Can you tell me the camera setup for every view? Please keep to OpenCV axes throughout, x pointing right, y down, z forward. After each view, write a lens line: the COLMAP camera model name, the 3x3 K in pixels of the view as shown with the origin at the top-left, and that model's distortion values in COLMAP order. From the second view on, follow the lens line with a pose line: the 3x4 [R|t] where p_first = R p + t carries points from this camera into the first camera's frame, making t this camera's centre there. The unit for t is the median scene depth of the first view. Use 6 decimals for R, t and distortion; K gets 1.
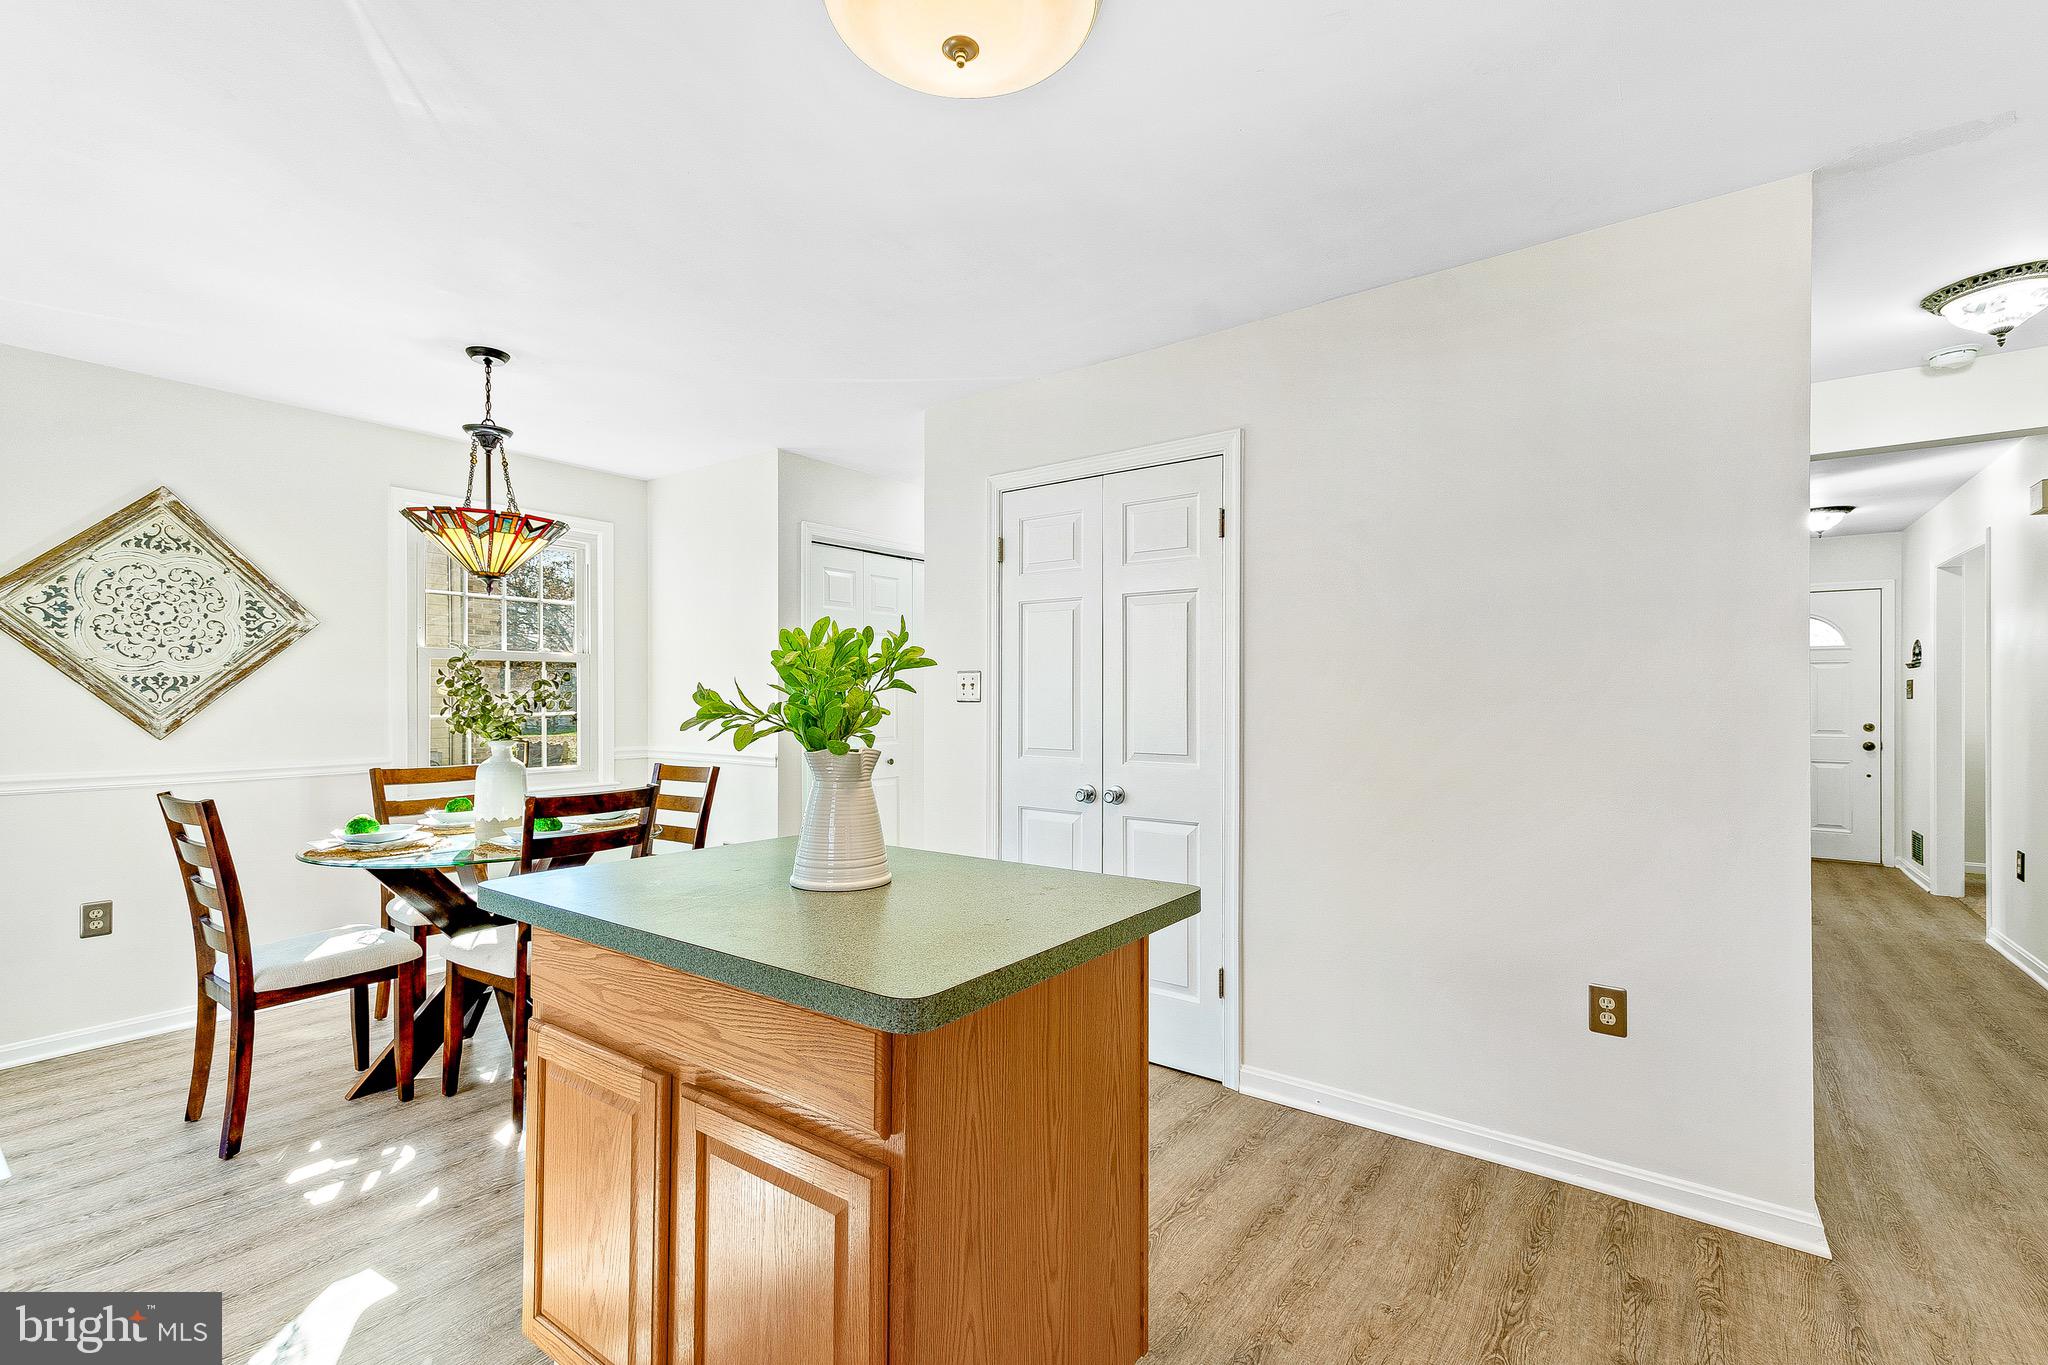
lens RADIAL K [[888.9, 0, 1030.9], [0, 888.9, 689.0], [0, 0, 1]] dist [0.010740, -0.000271]
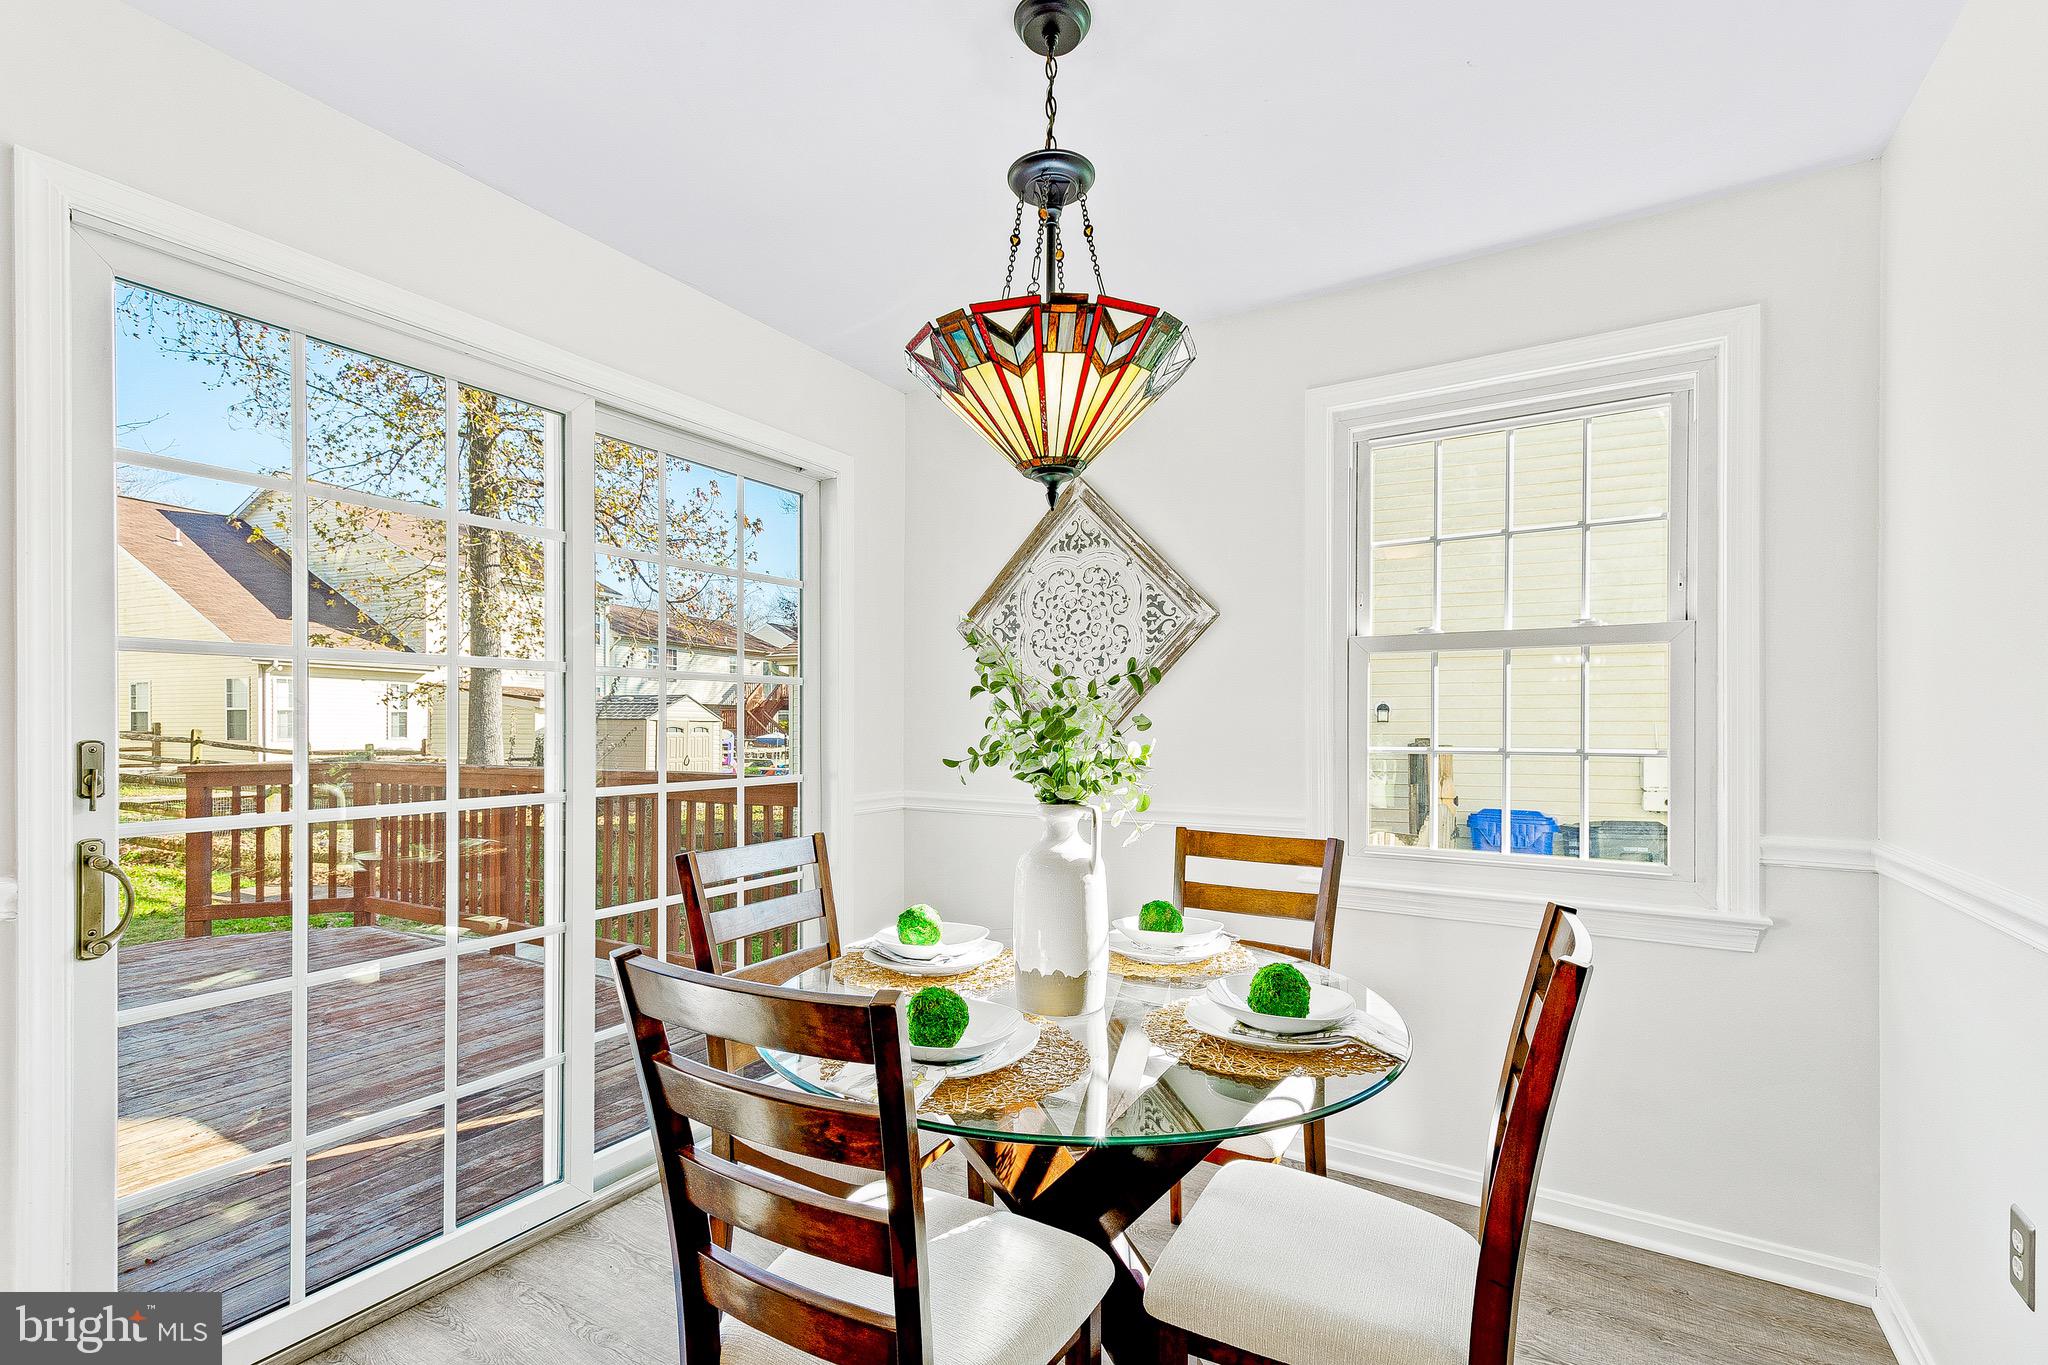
lens RADIAL K [[897.0, 0, 1021.5], [0, 897.0, 727.3], [0, 0, 1]] dist [-0.000756, -0.000313]
pose [[0.077077, -0.002386, -0.997022, -0.104725], [0.004530, 0.999988, -0.002043, 0.019171], [0.997015, -0.004359, 0.077087, 0.875645]]
